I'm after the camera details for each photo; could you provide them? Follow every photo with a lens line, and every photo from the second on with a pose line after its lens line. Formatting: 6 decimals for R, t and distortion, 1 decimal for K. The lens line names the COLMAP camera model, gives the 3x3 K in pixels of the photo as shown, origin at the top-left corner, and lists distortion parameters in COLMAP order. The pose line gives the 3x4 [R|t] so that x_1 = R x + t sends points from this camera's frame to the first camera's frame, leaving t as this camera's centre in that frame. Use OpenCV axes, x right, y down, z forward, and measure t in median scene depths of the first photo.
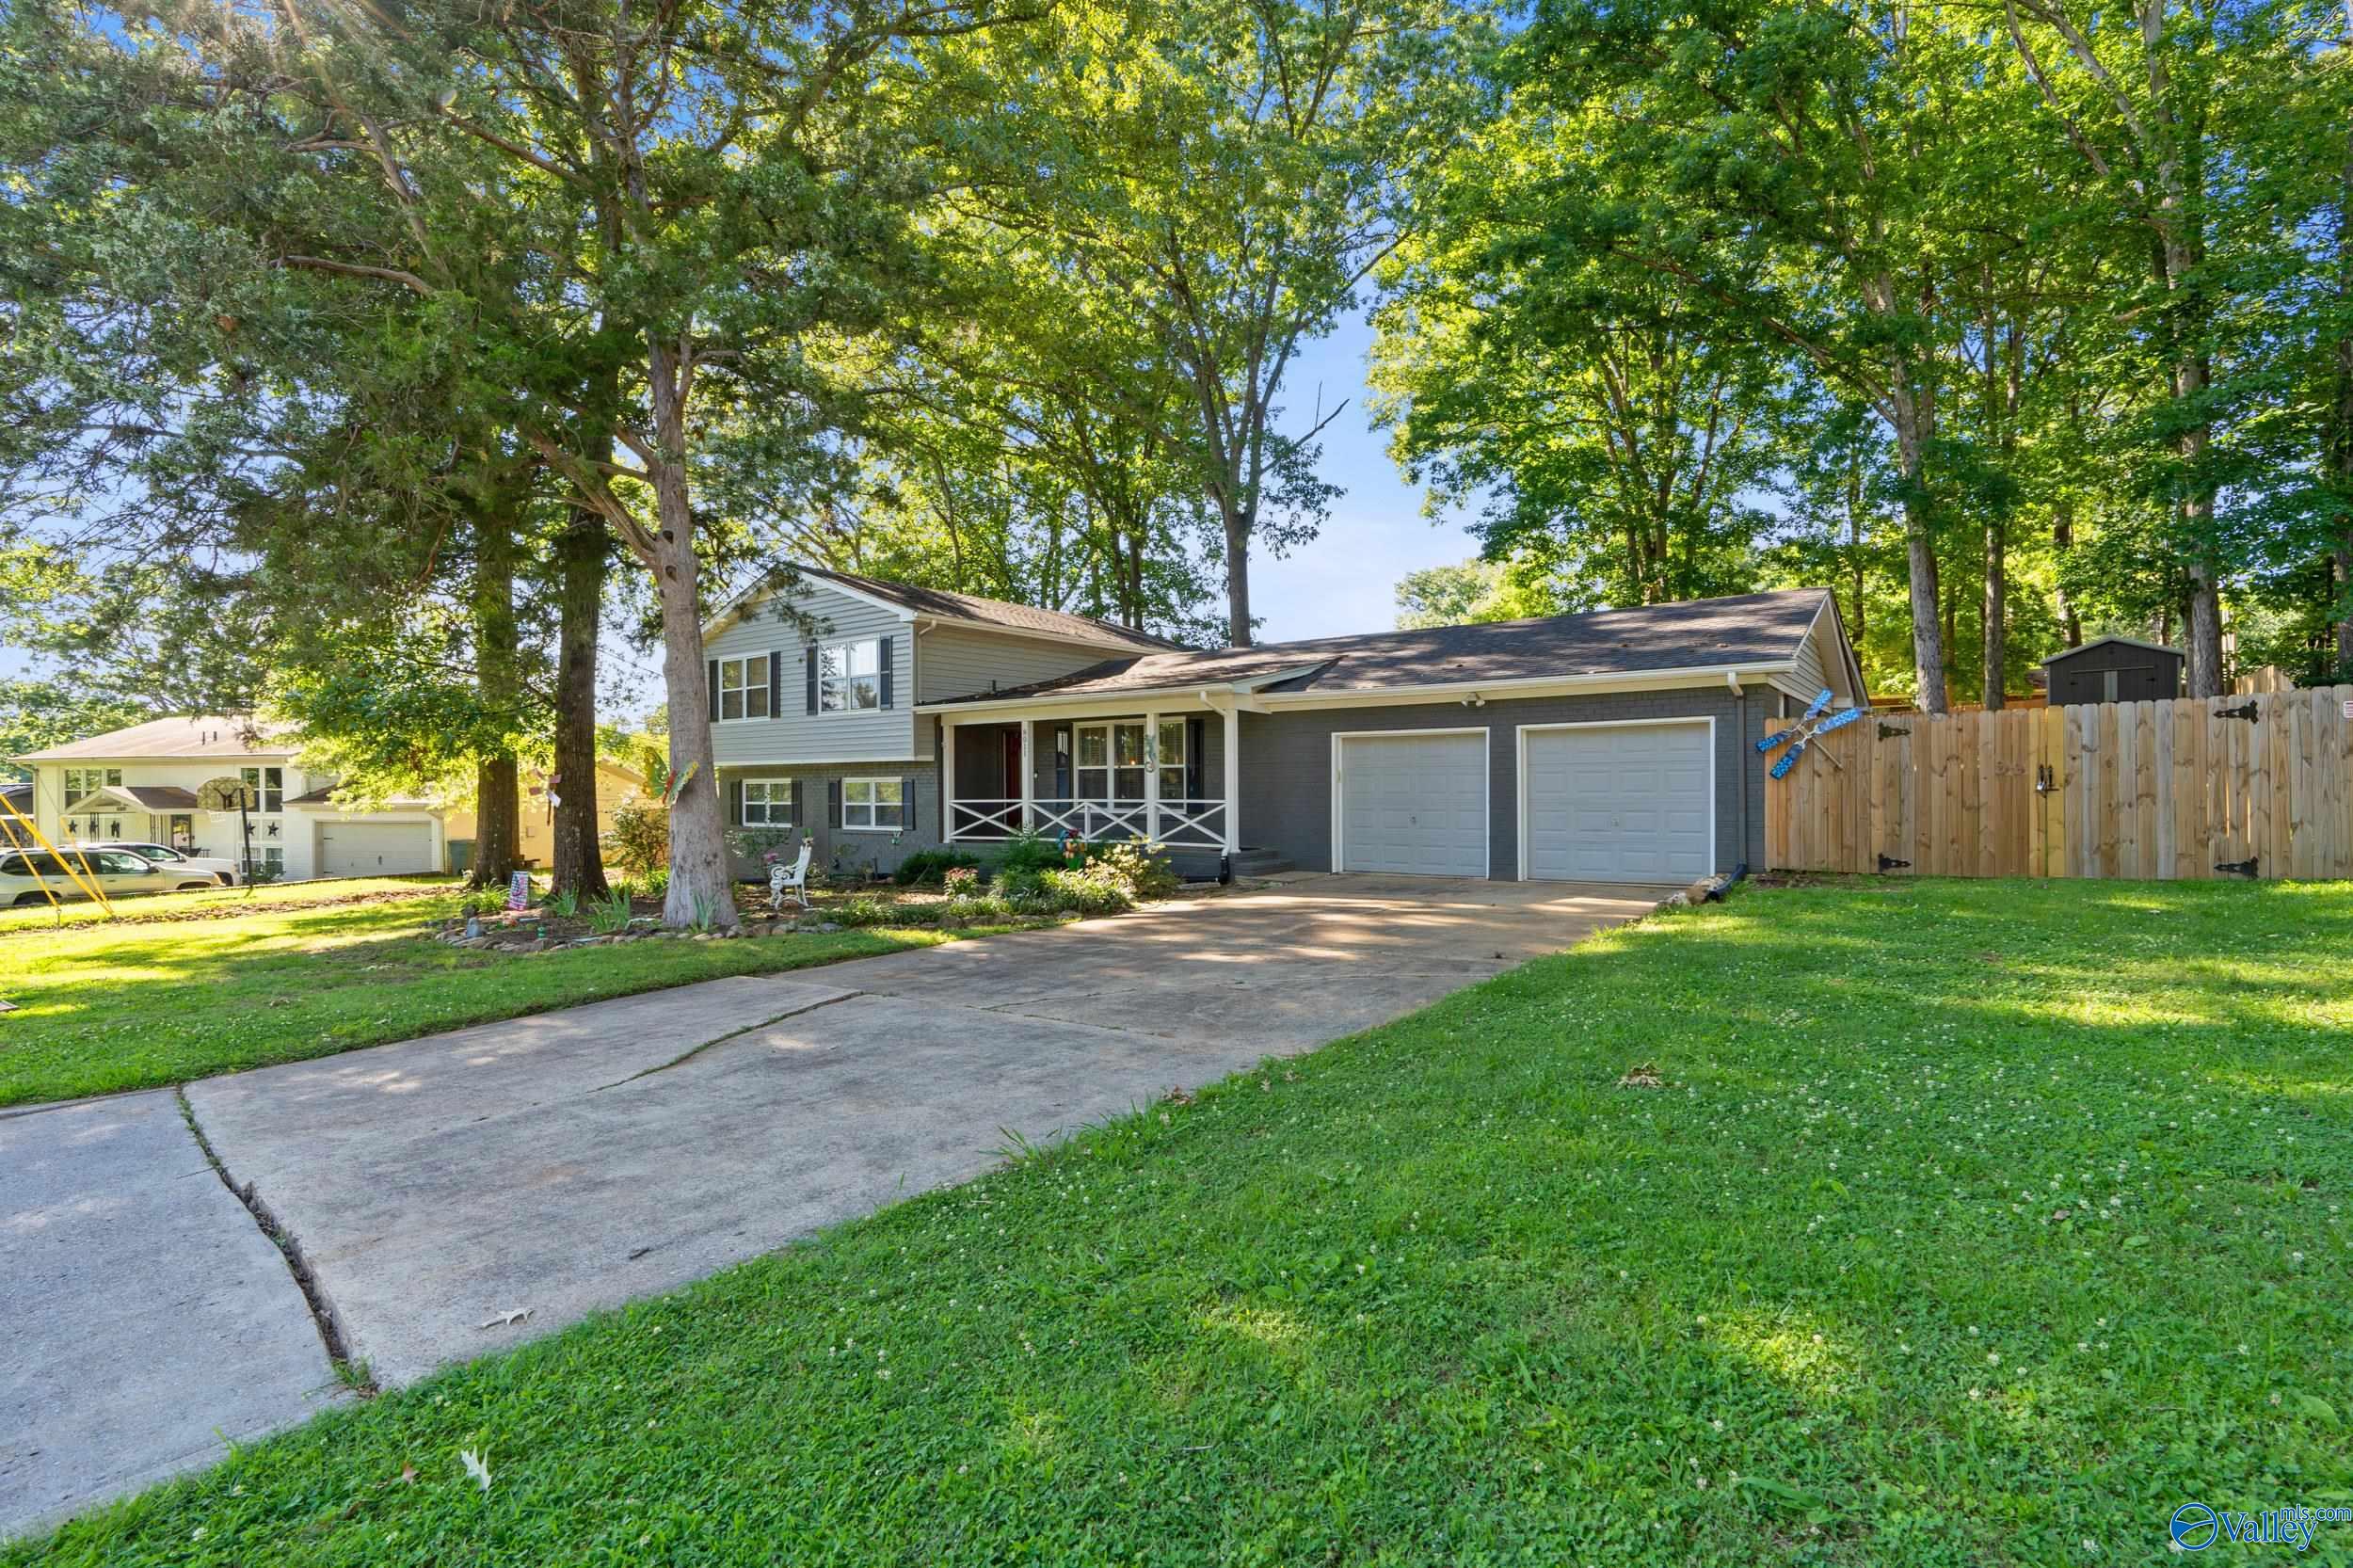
lens RADIAL K [[1084.1, 0, 1159.3], [0, 1084.1, 796.1], [0, 0, 1]] dist [0.001240, 0.000853]
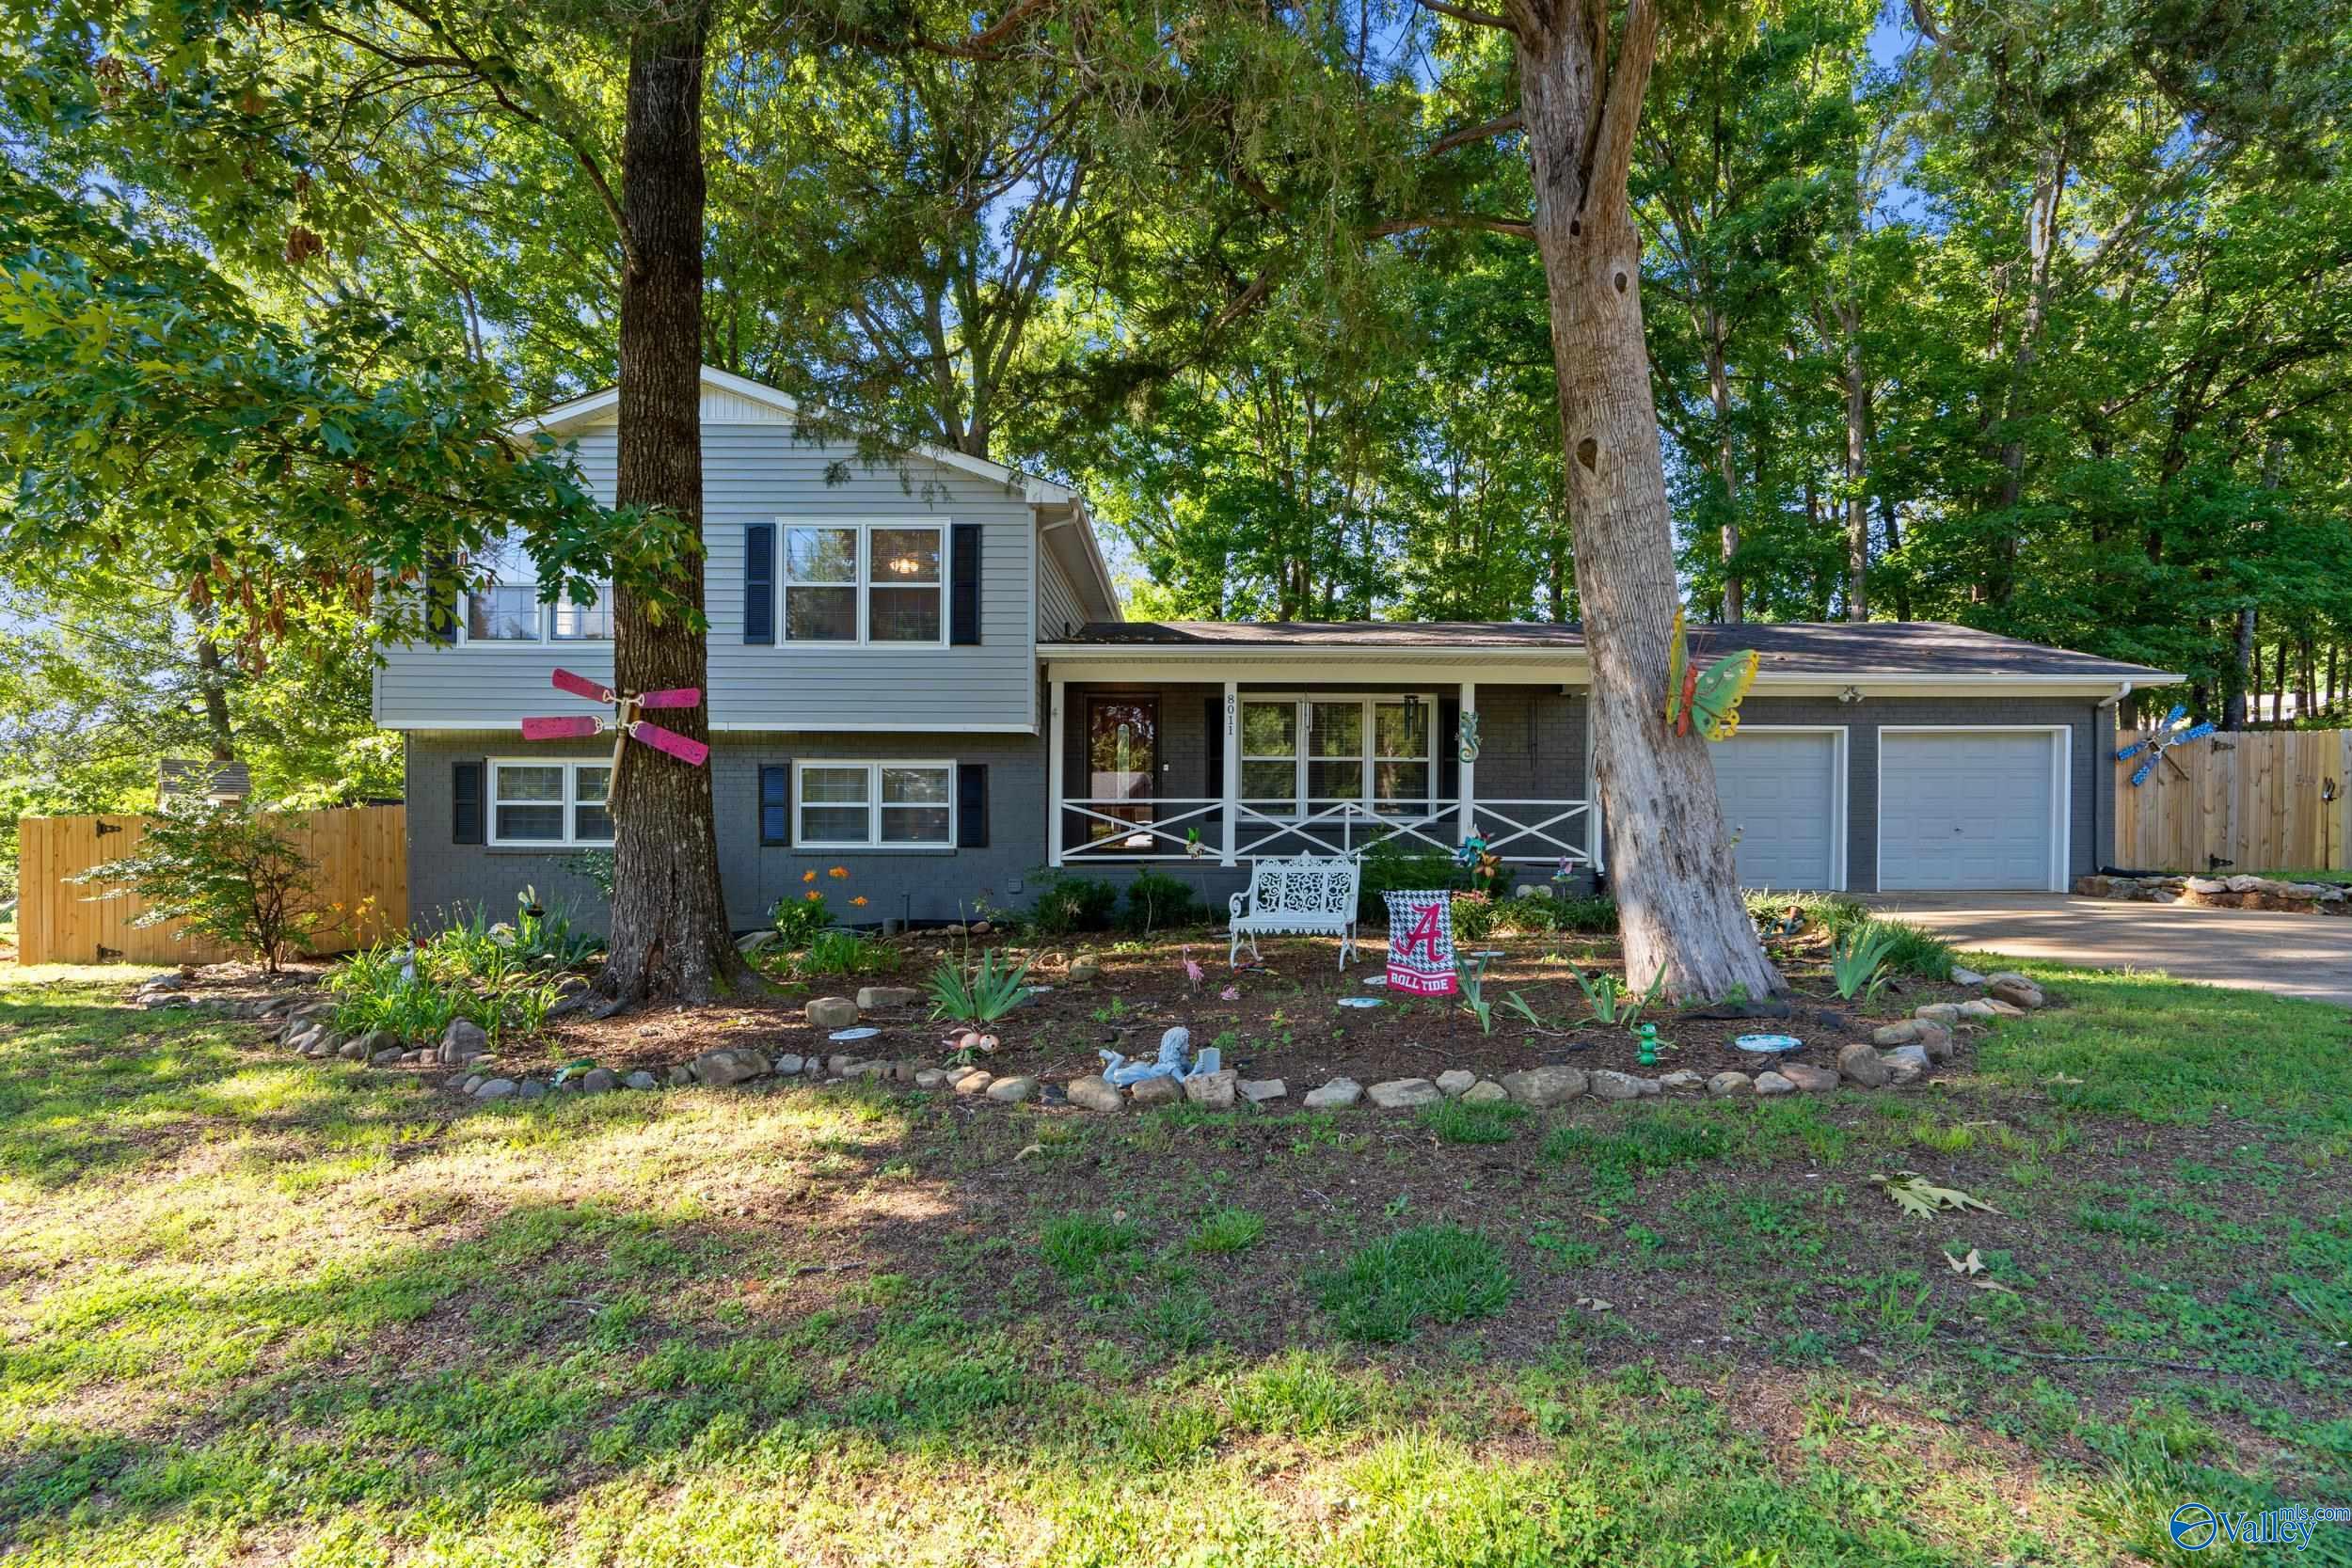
lens RADIAL K [[1083.6, 0, 1174.1], [0, 1083.6, 800.7], [0, 0, 1]] dist [0.001240, 0.000853]
pose [[0.801076, 0.008353, 0.598504, -0.629006], [-0.007638, 0.999964, -0.003732, 0.007462], [-0.598514, -0.001582, 0.801111, 0.531319]]
